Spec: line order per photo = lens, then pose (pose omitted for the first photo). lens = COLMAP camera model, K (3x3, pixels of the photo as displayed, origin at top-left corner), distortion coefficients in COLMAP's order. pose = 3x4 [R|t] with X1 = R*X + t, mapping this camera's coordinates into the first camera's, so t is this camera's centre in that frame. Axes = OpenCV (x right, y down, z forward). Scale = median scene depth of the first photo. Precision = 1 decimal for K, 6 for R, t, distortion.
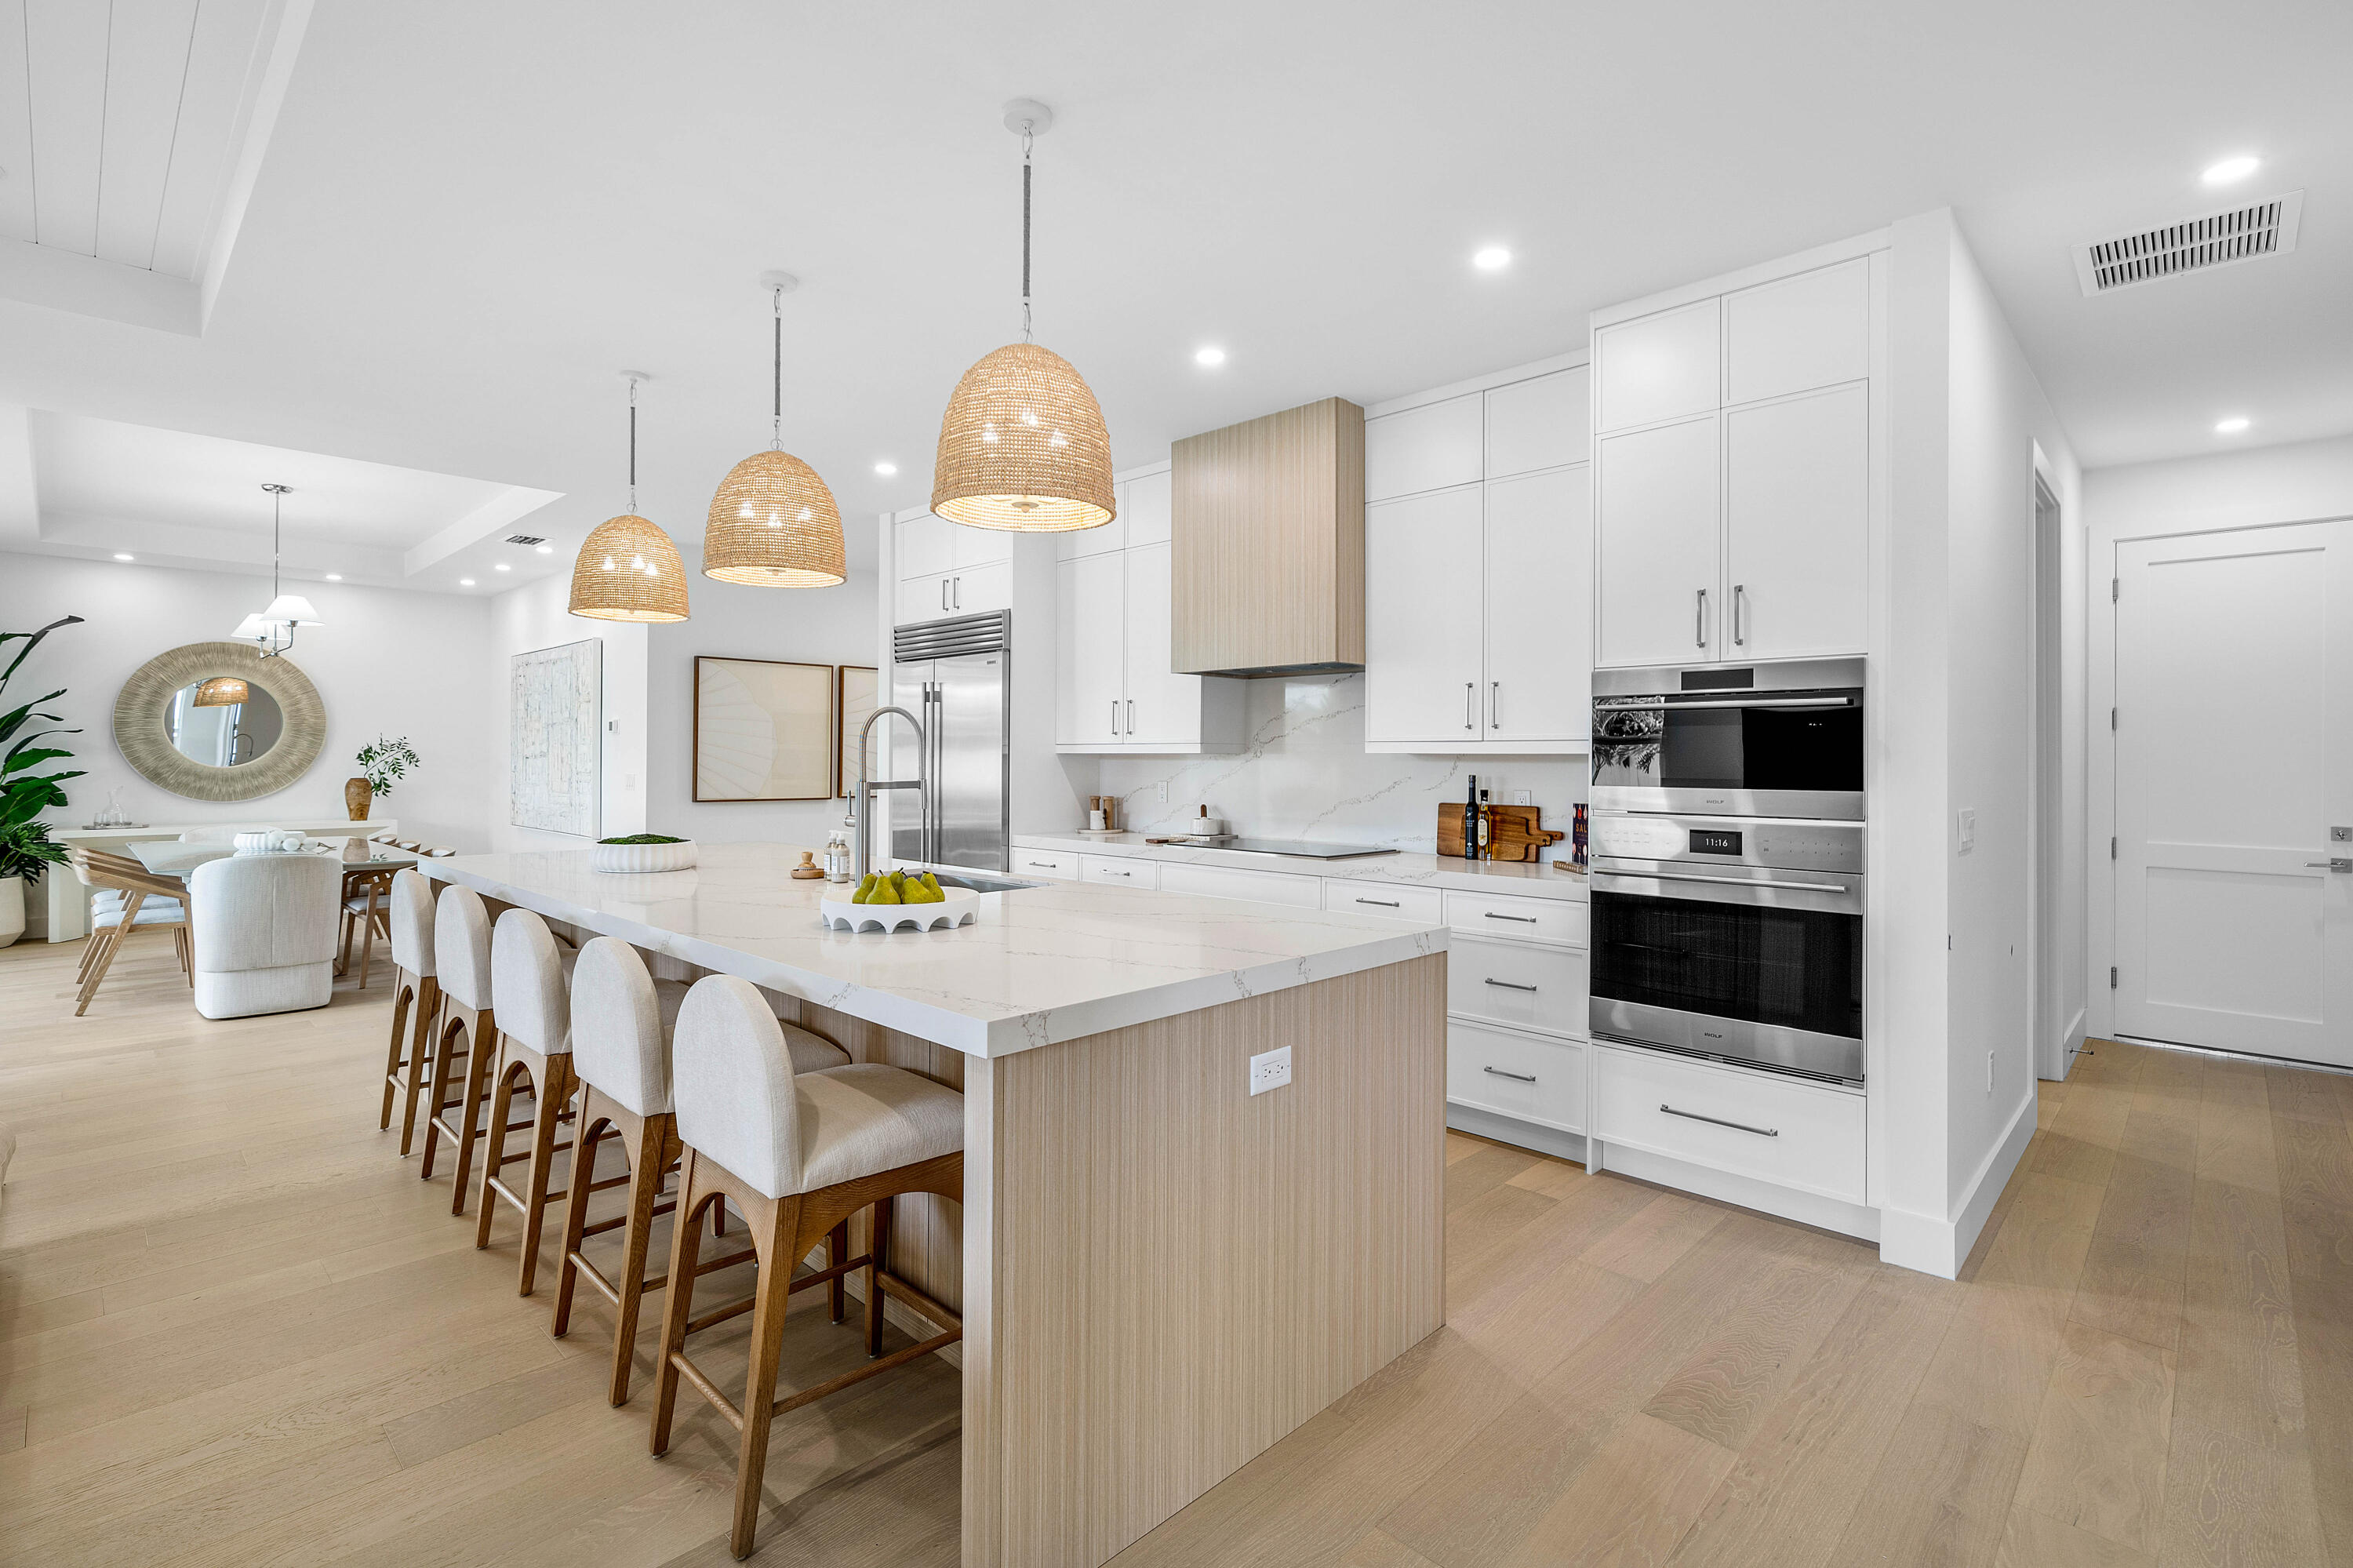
lens RADIAL K [[1095.2, 0, 1174.0], [0, 1095.2, 743.8], [0, 0, 1]] dist [0.002370, 0.000511]
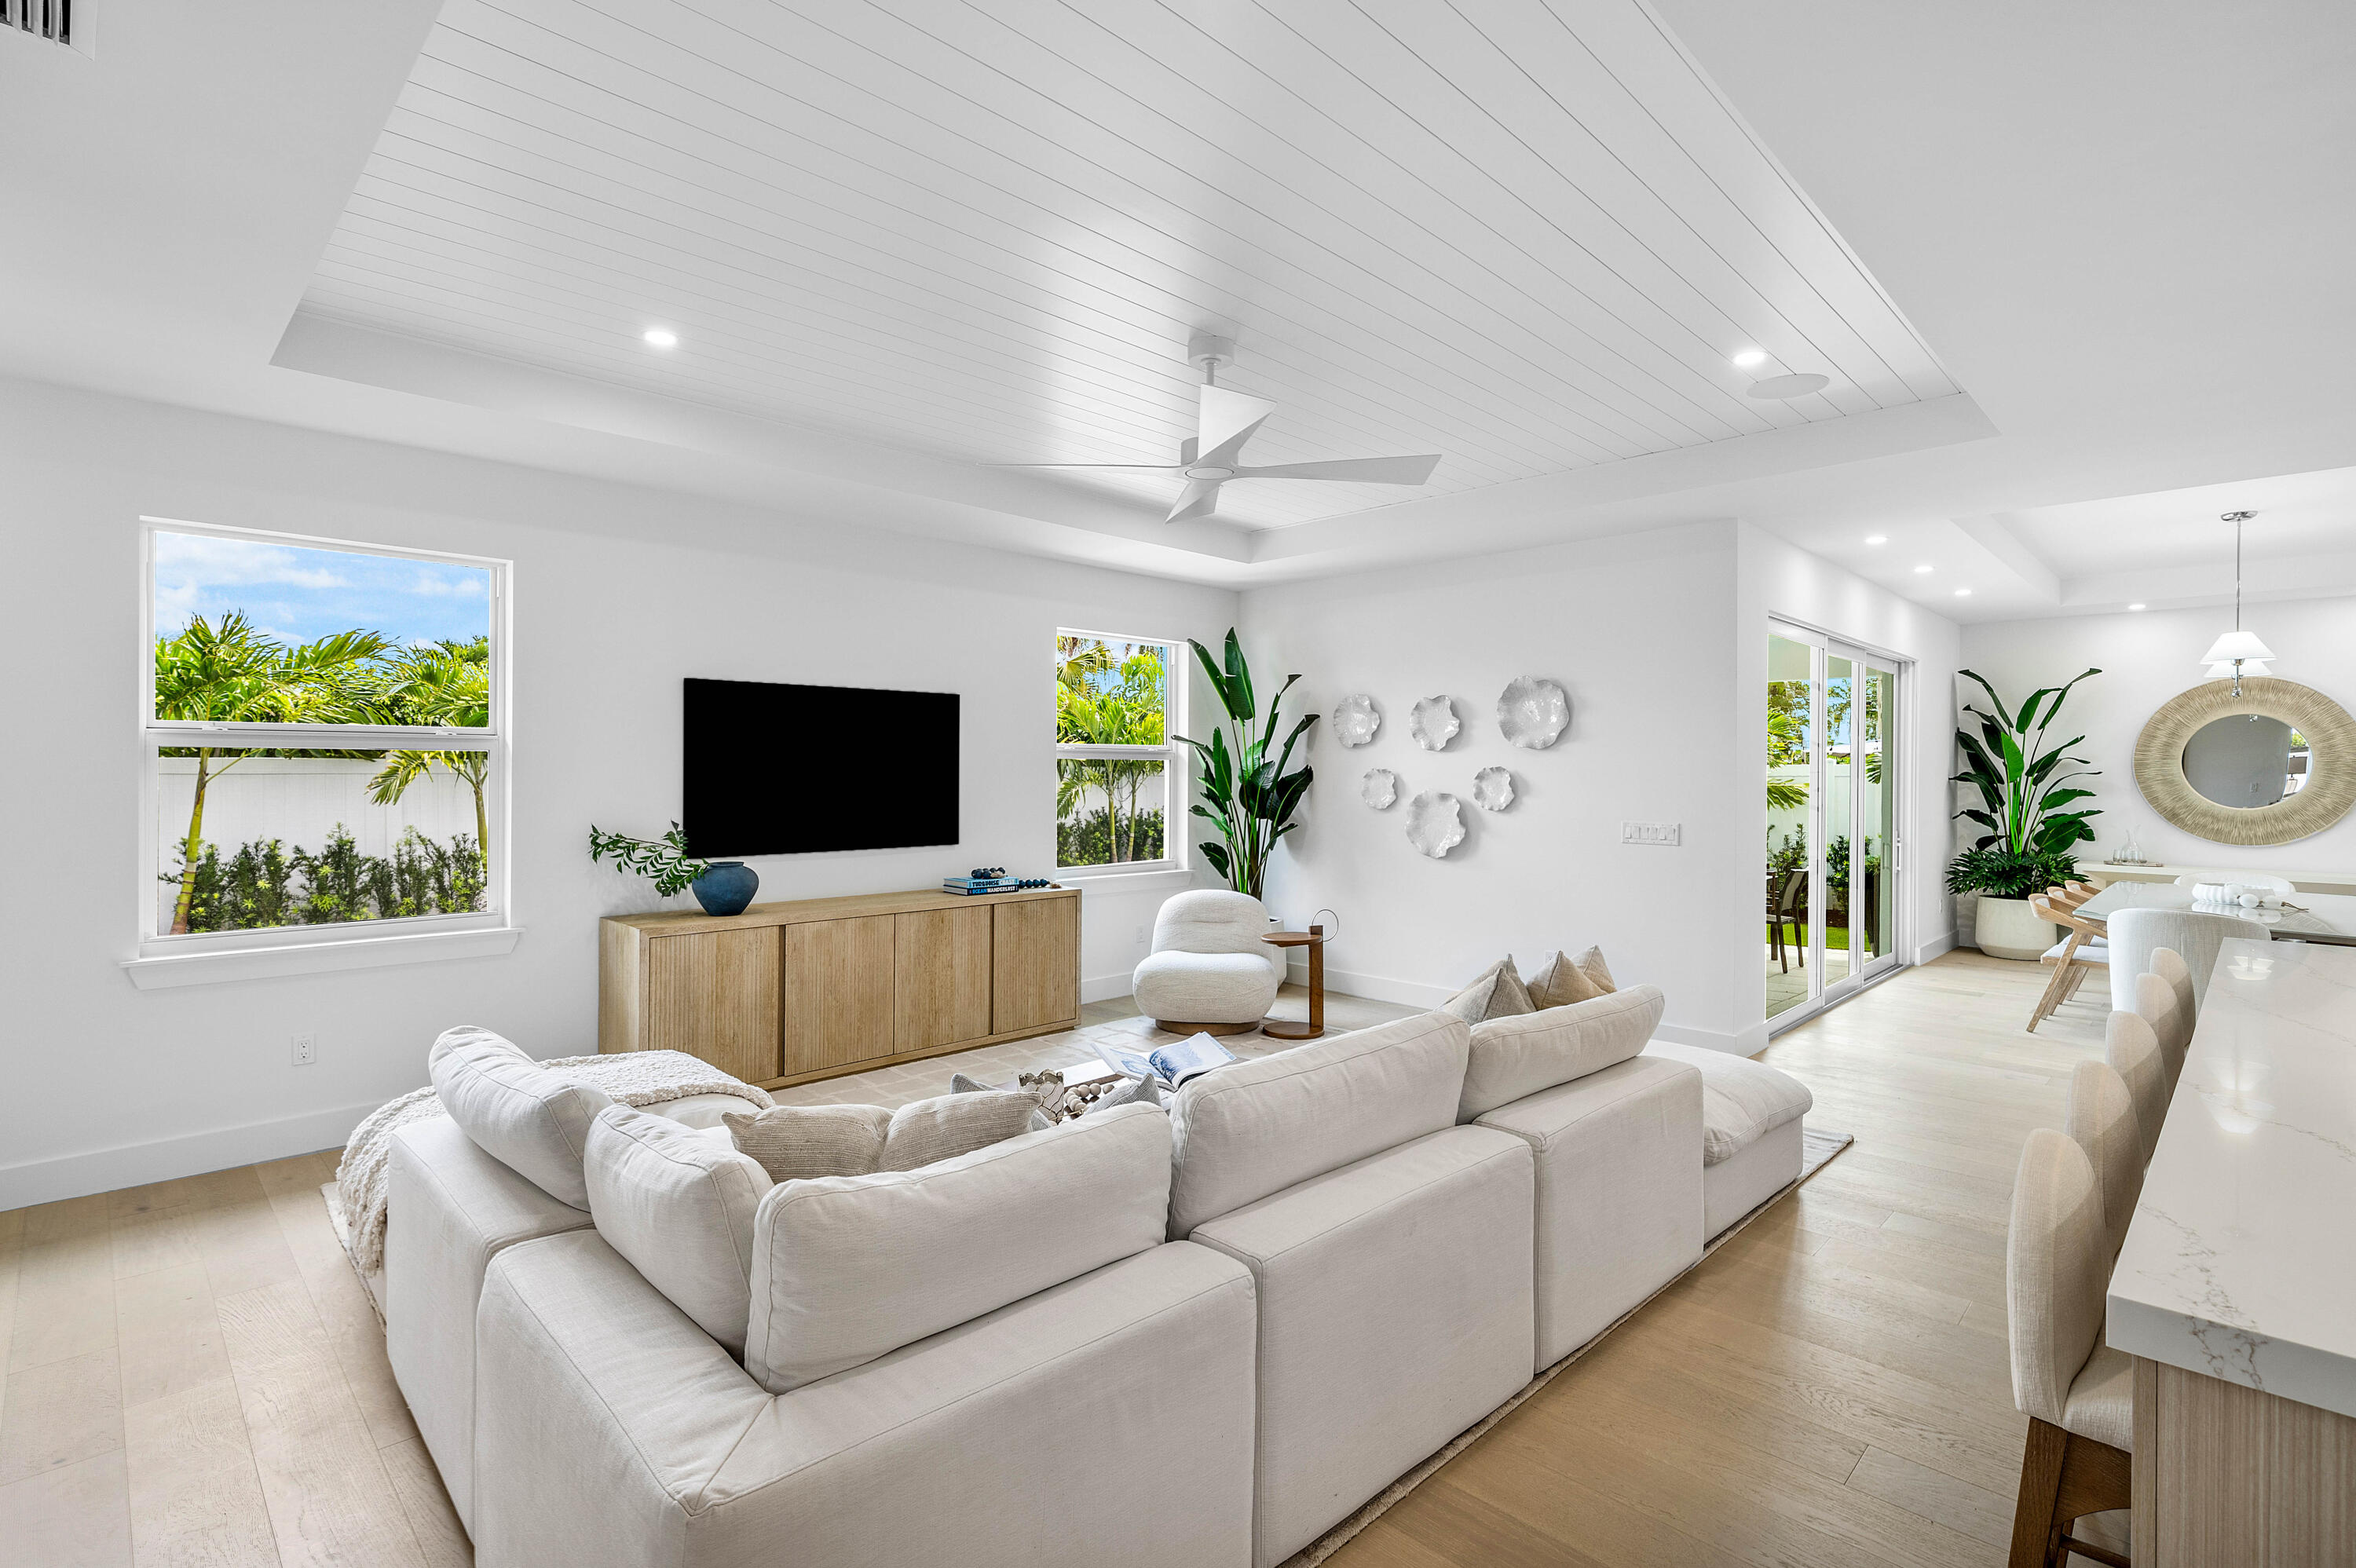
lens RADIAL K [[1096.4, 0, 1167.5], [0, 1096.4, 770.3], [0, 0, 1]] dist [0.002370, 0.000511]
pose [[-0.014372, -0.005715, -0.999880, 0.186746], [0.008029, 0.999951, -0.005831, -0.026543], [0.999864, -0.008112, -0.014326, 0.149770]]
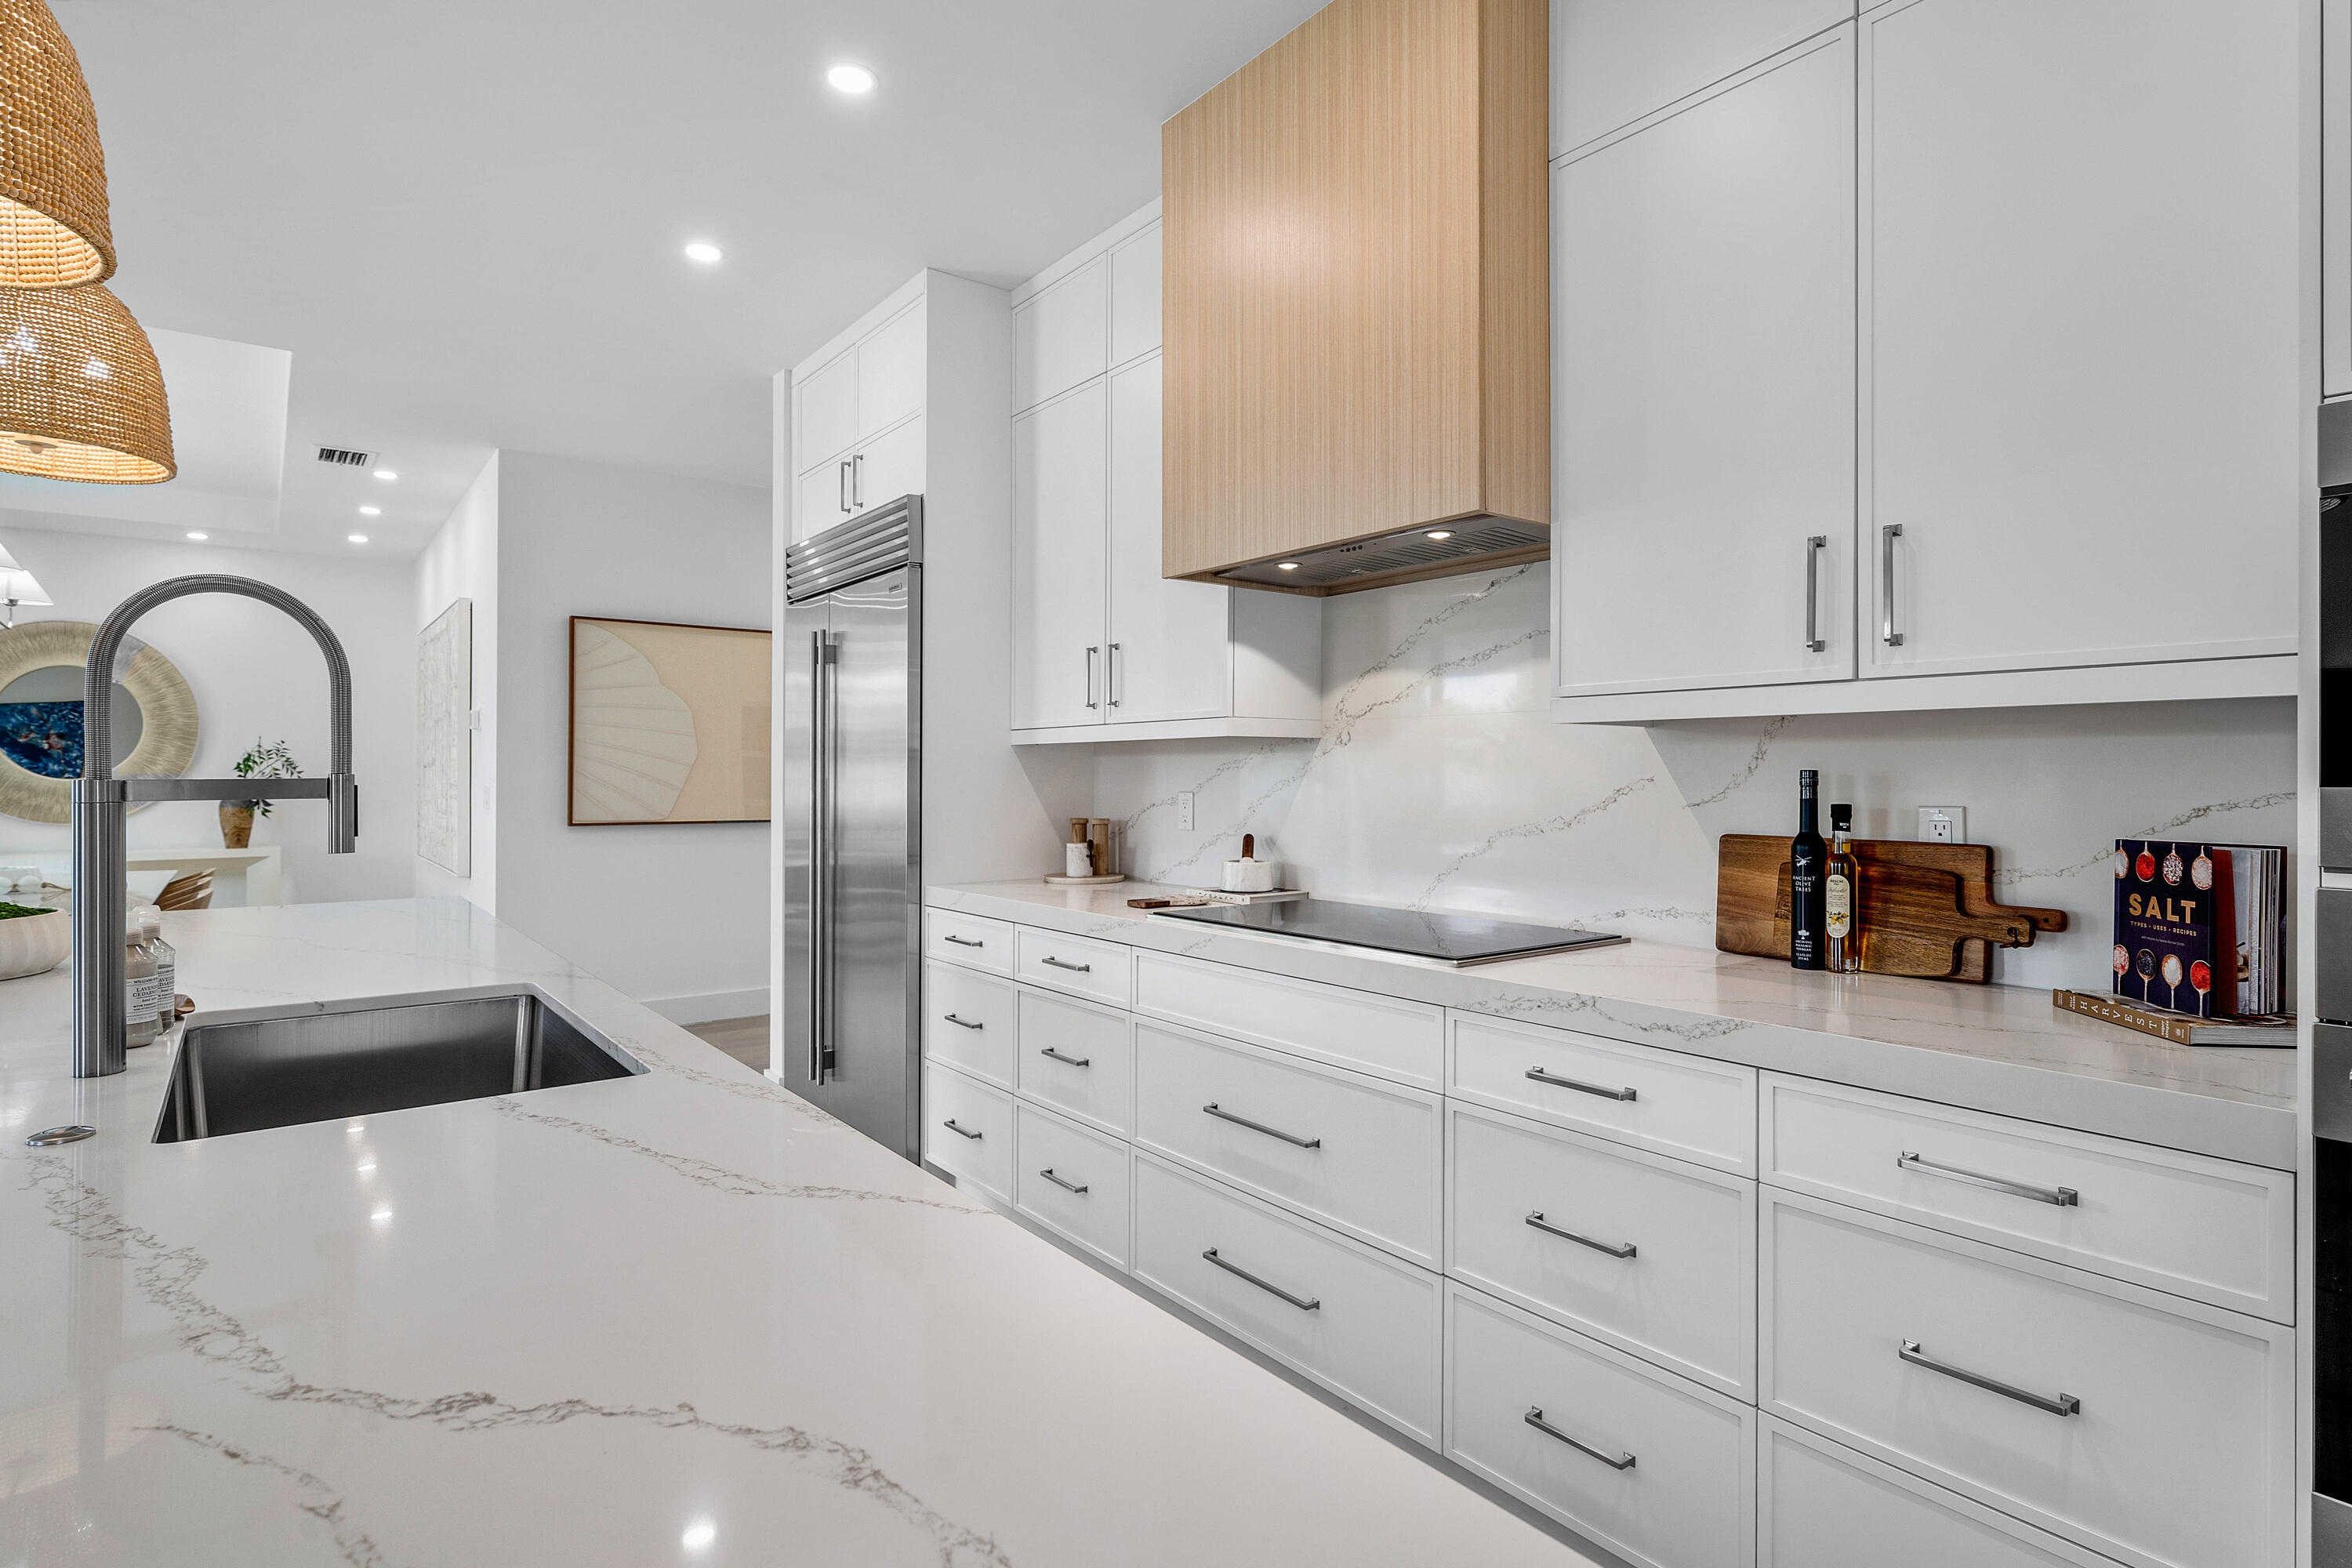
lens RADIAL K [[1181.6, 0, 1198.0], [0, 1181.6, 774.1], [0, 0, 1]] dist [-0.003434, -0.000404]
pose [[0.991384, -0.003143, -0.130952, 0.093399], [0.004427, 0.999945, 0.009514, 0.023733], [0.130915, -0.010012, 0.991343, 0.495125]]
